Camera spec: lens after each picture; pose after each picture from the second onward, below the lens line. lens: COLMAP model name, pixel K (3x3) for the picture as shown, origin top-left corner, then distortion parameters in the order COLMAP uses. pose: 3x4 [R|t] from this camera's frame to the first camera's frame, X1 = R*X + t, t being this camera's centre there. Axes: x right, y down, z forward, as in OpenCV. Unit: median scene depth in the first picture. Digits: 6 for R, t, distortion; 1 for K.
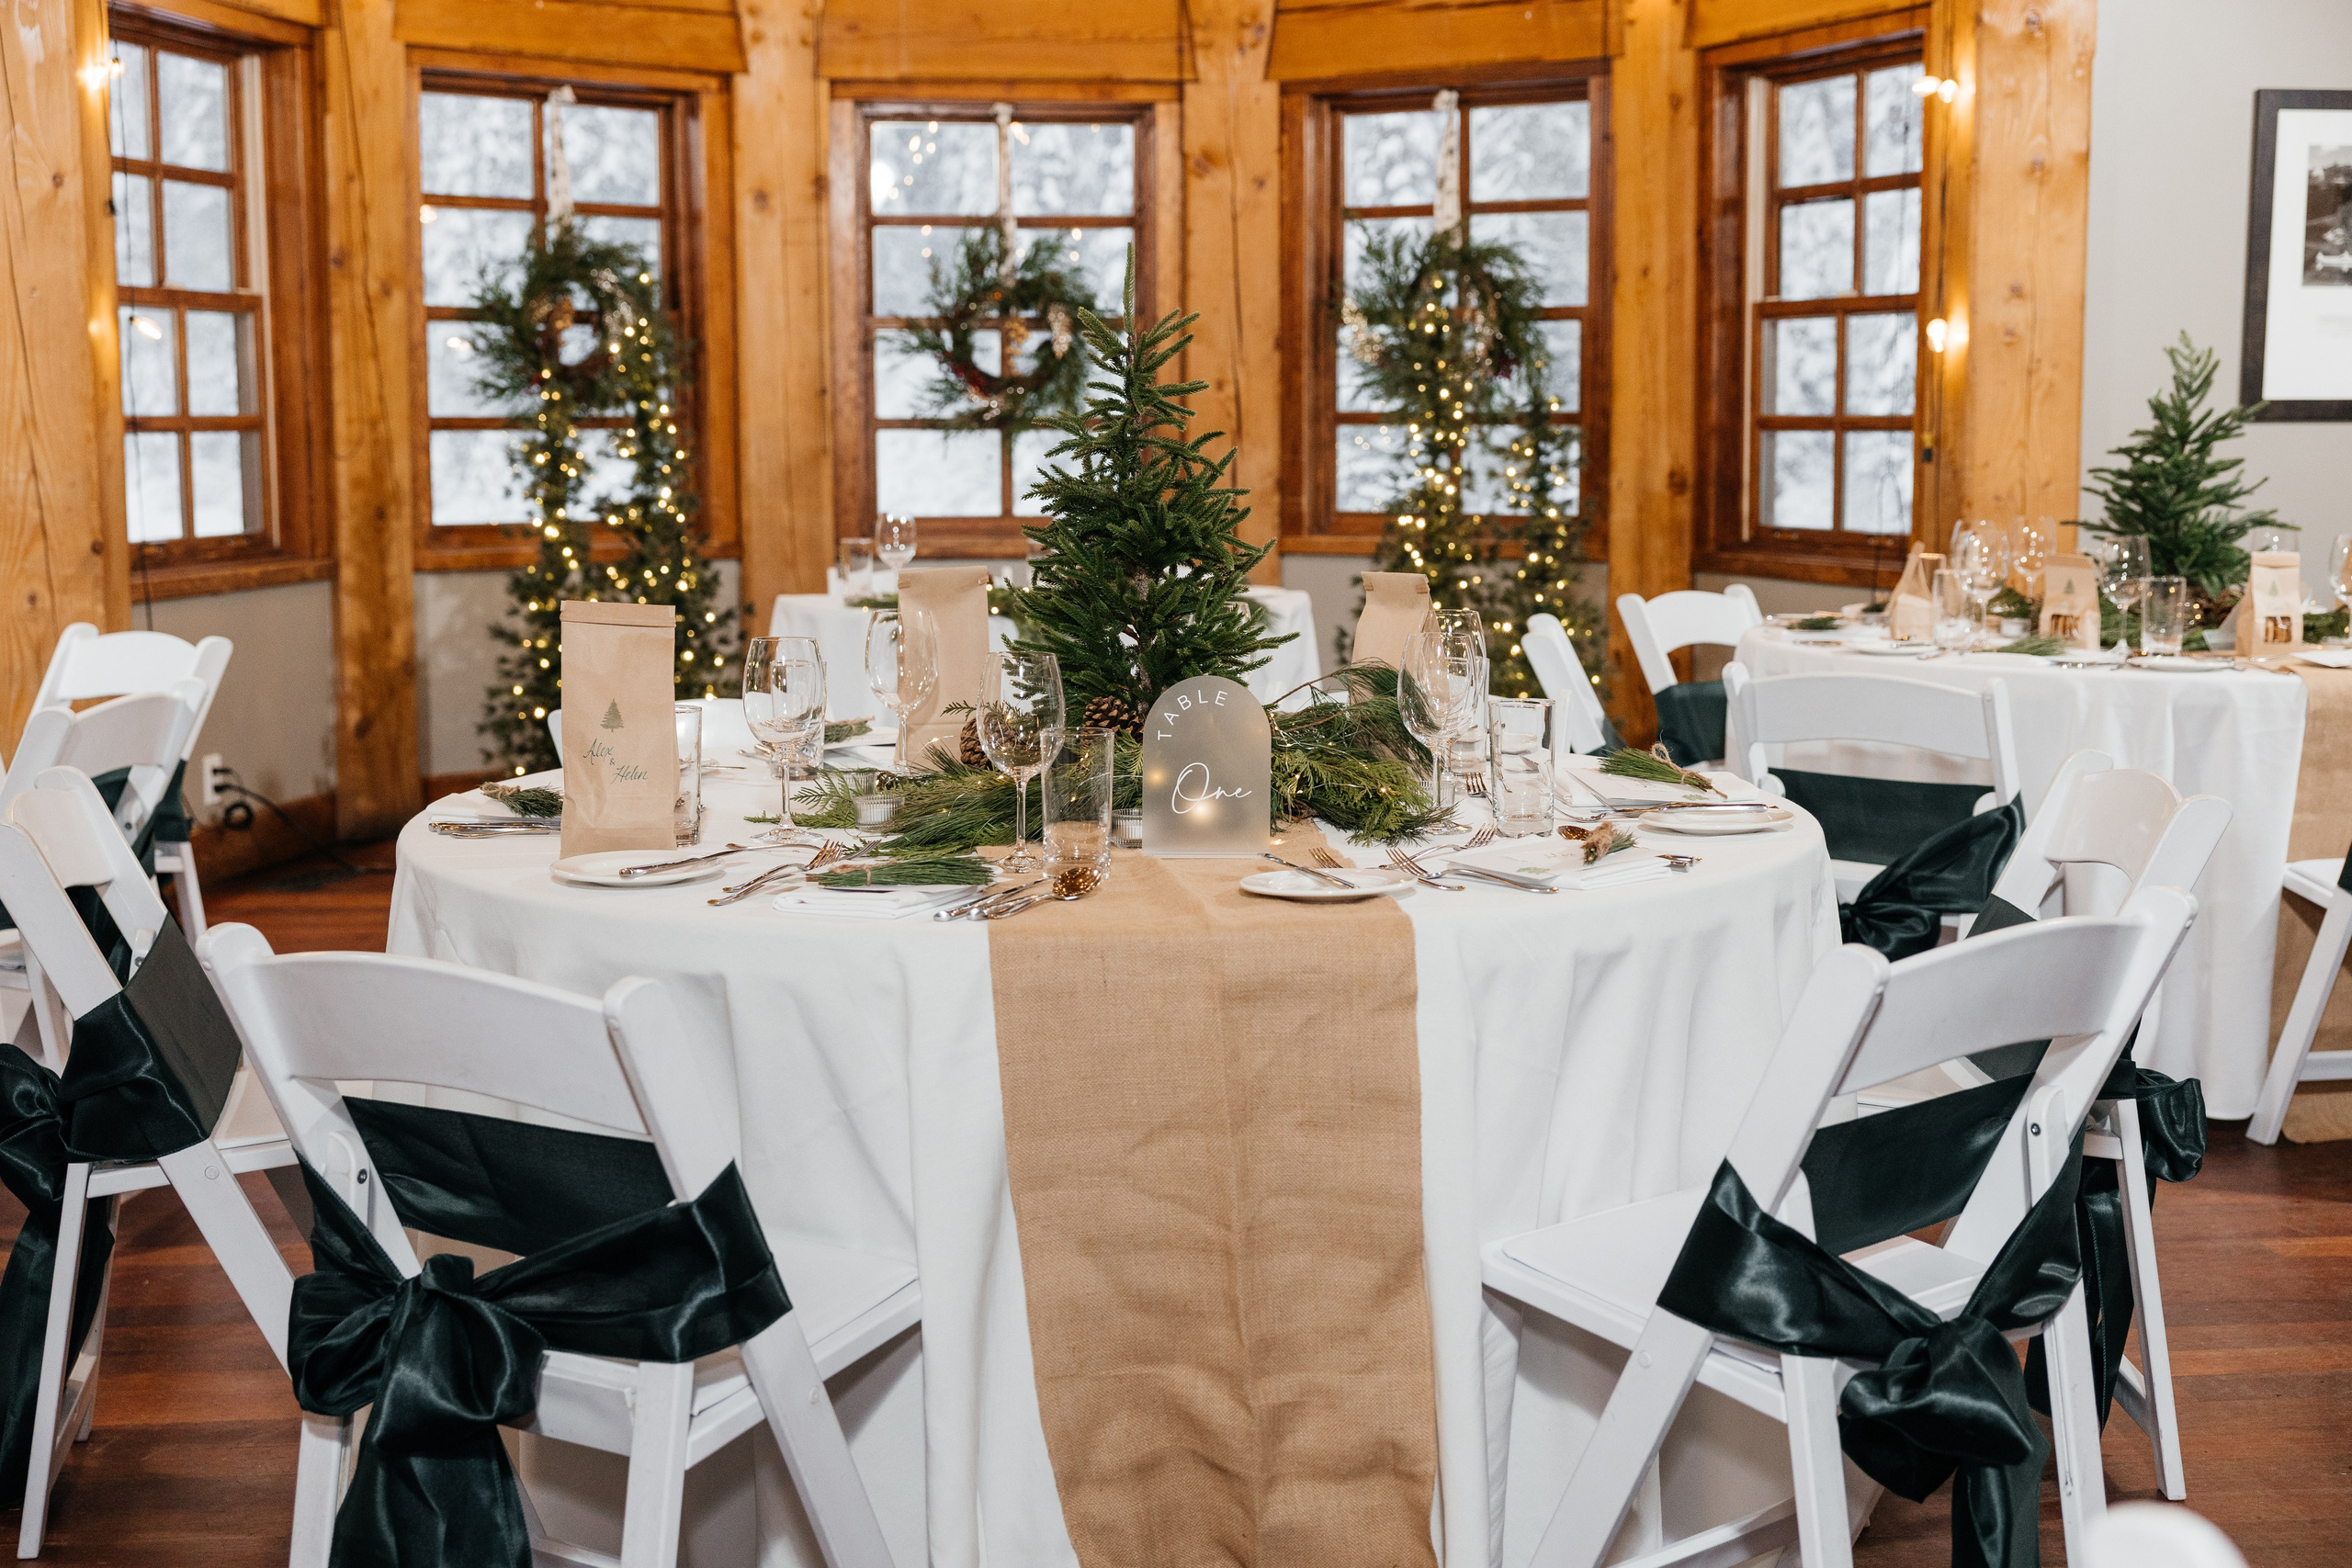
lens RADIAL K [[2919.8, 0, 1182.2], [0, 2919.8, 797.6], [0, 0, 1]] dist [0.003298, 0.002761]
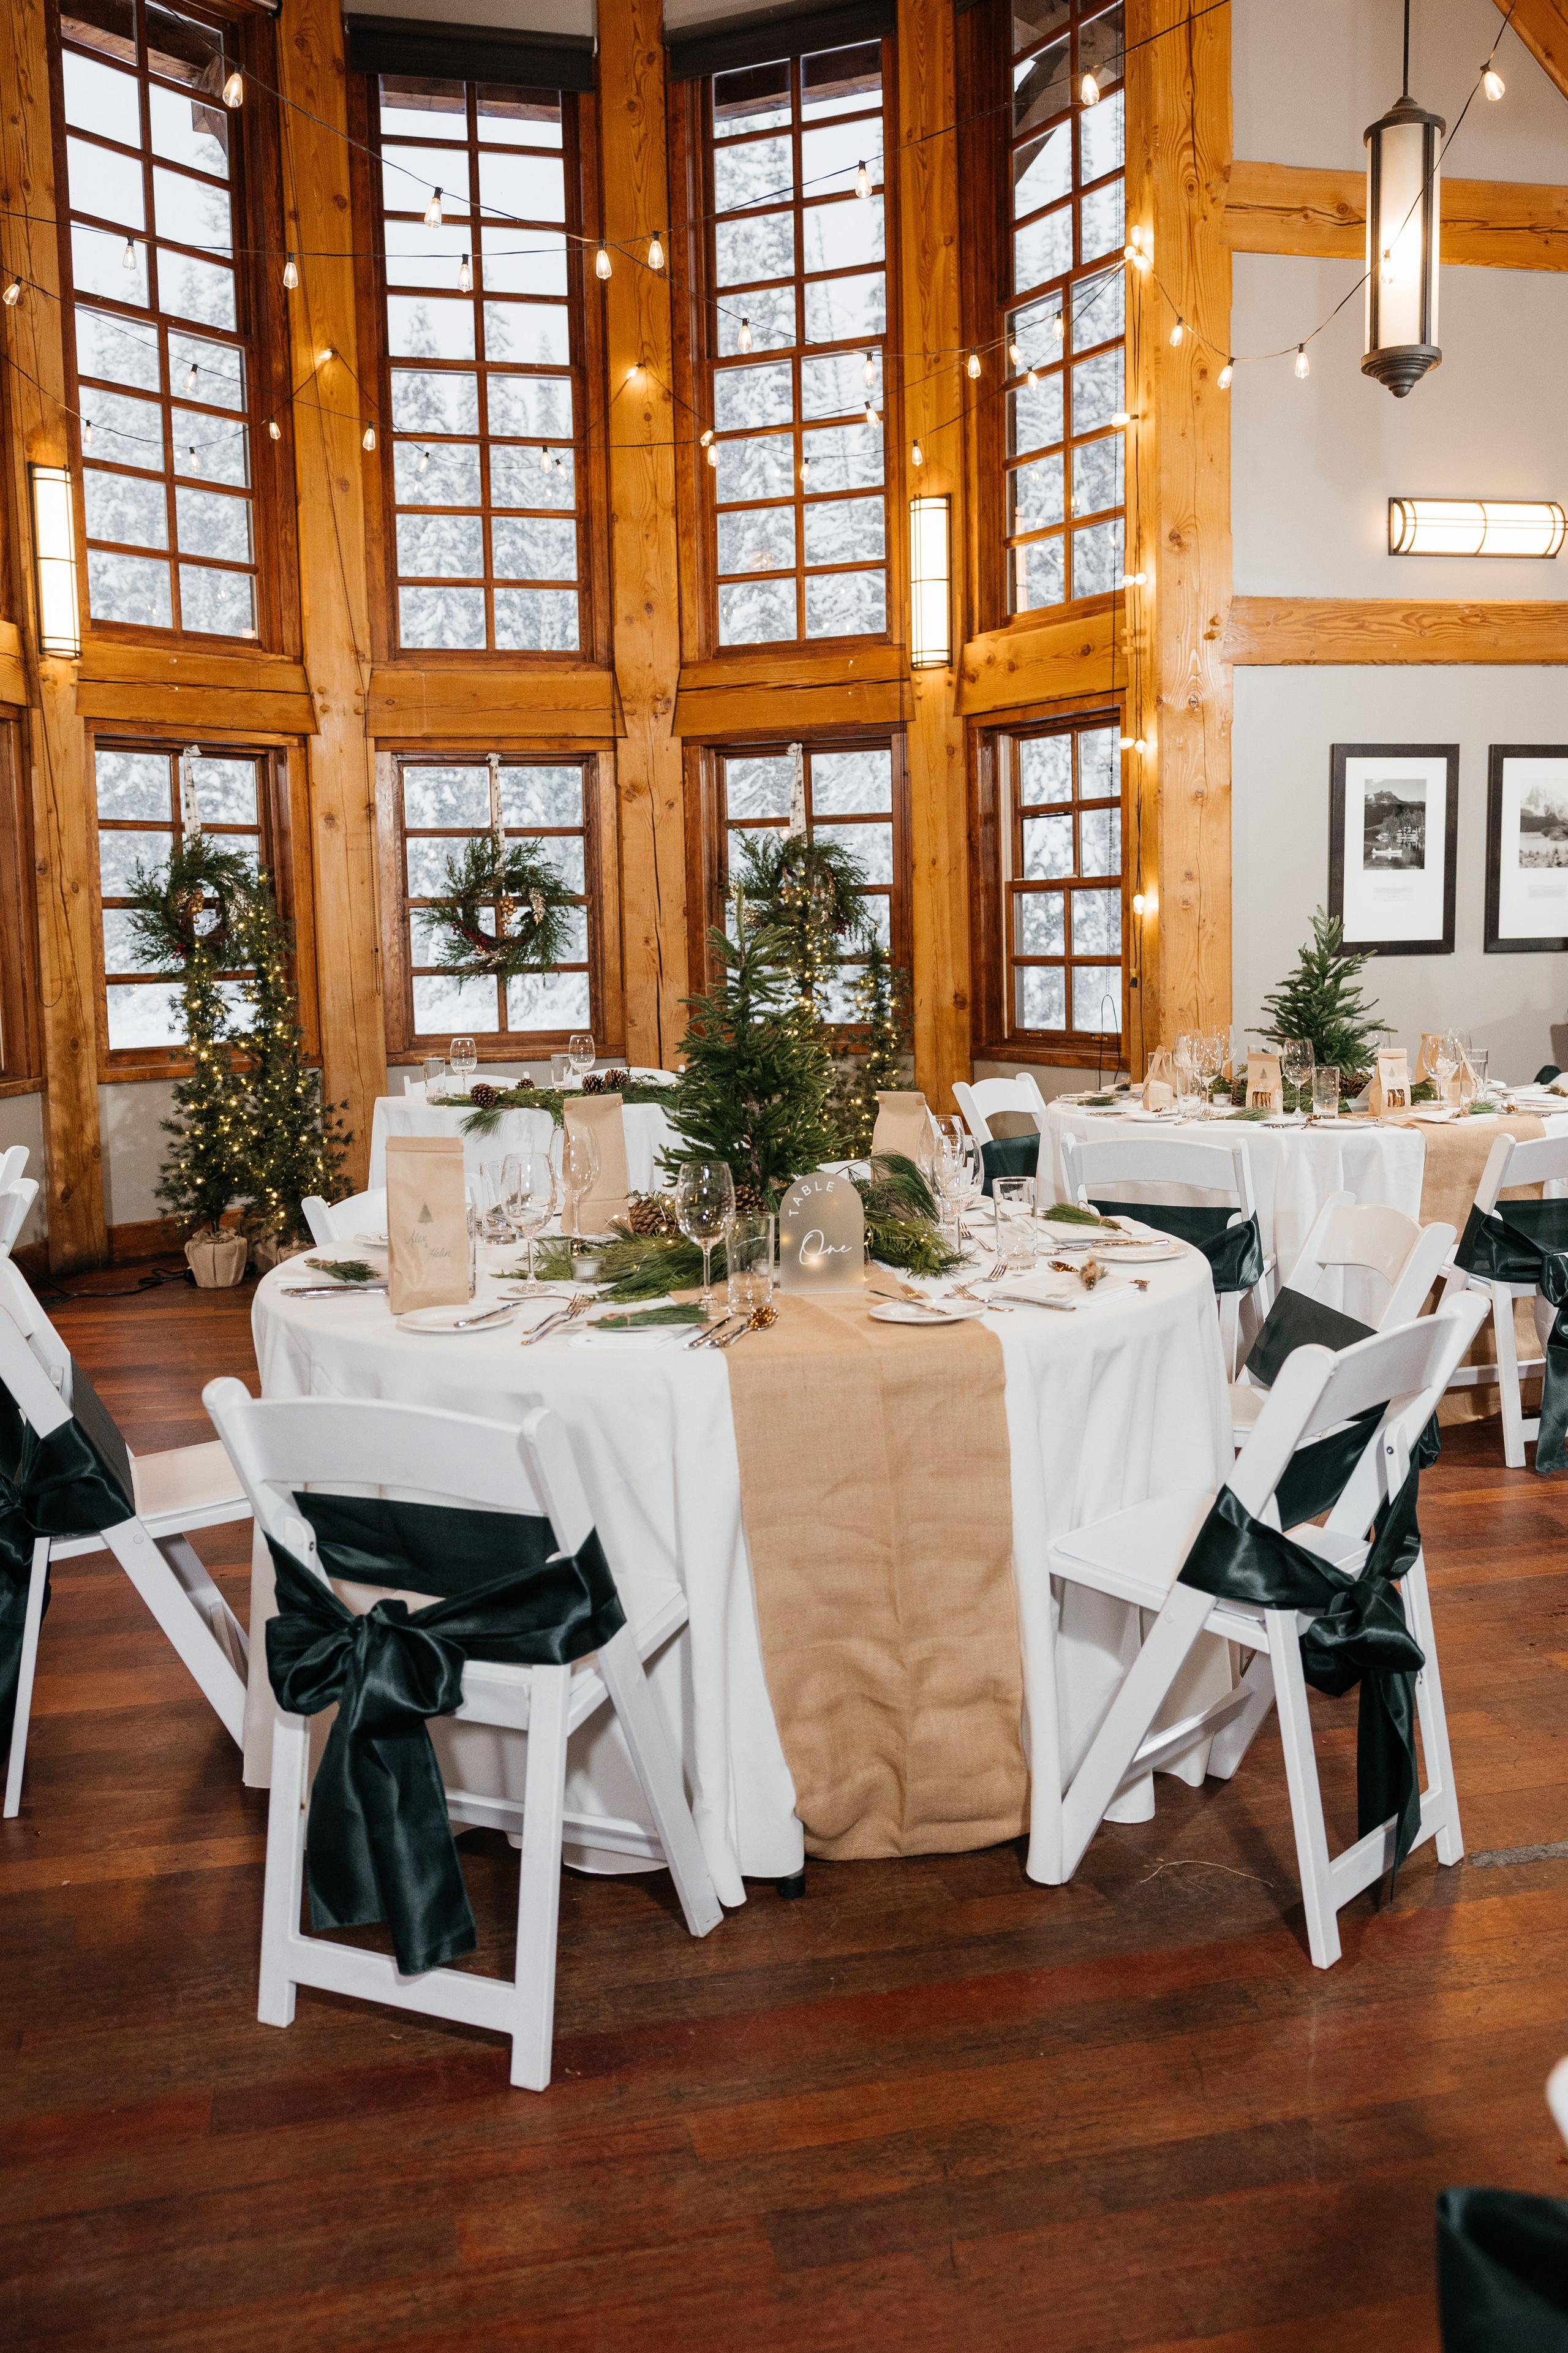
lens RADIAL K [[1981.0, 0, 796.0], [0, 1981.0, 1160.2], [0, 0, 1]] dist [-0.011719, 0.002099]
pose [[0.991253, -0.033306, 0.127705, -0.048994], [0.035781, 0.999213, -0.017136, -0.011189], [-0.127034, 0.021555, 0.991664, -0.003563]]
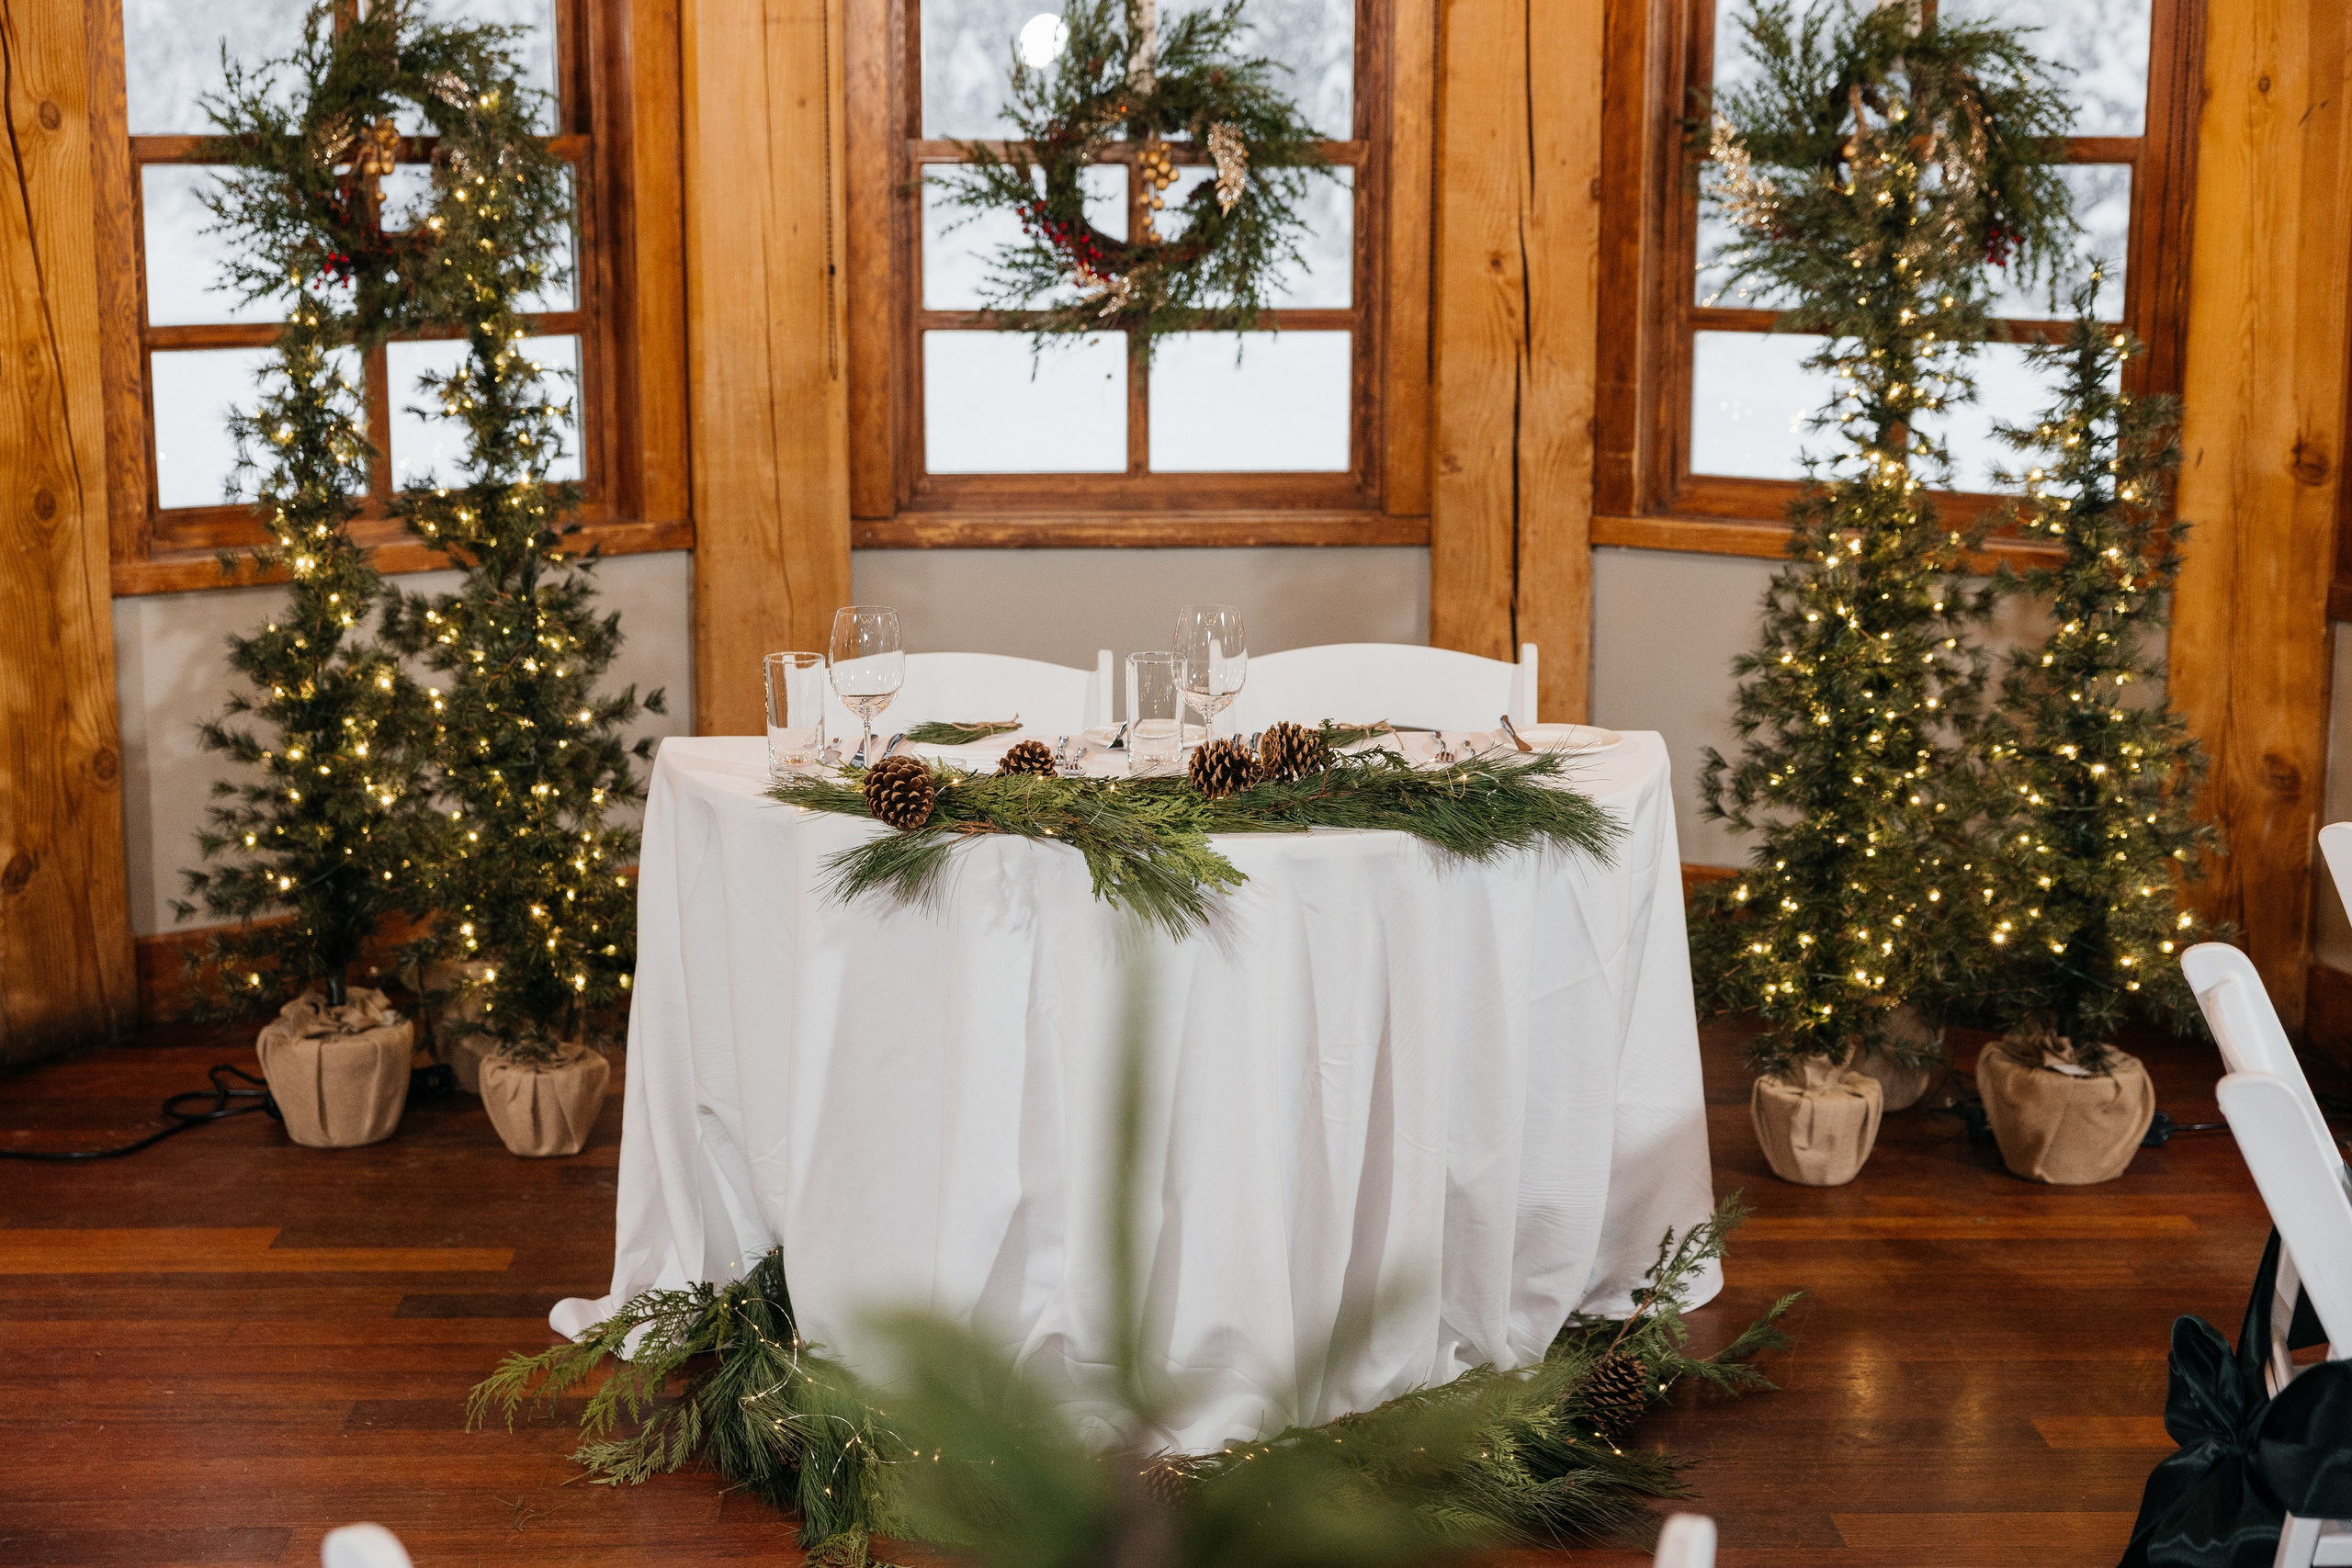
lens RADIAL K [[3460.9, 0, 1175.4], [0, 3460.9, 809.6], [0, 0, 1]] dist [-0.000473, 0.092839]
pose [[0.997374, 0.018472, -0.070035, -0.000963], [-0.013948, 0.997817, 0.064550, -0.082516], [0.071074, -0.063404, 0.995454, 0.319262]]
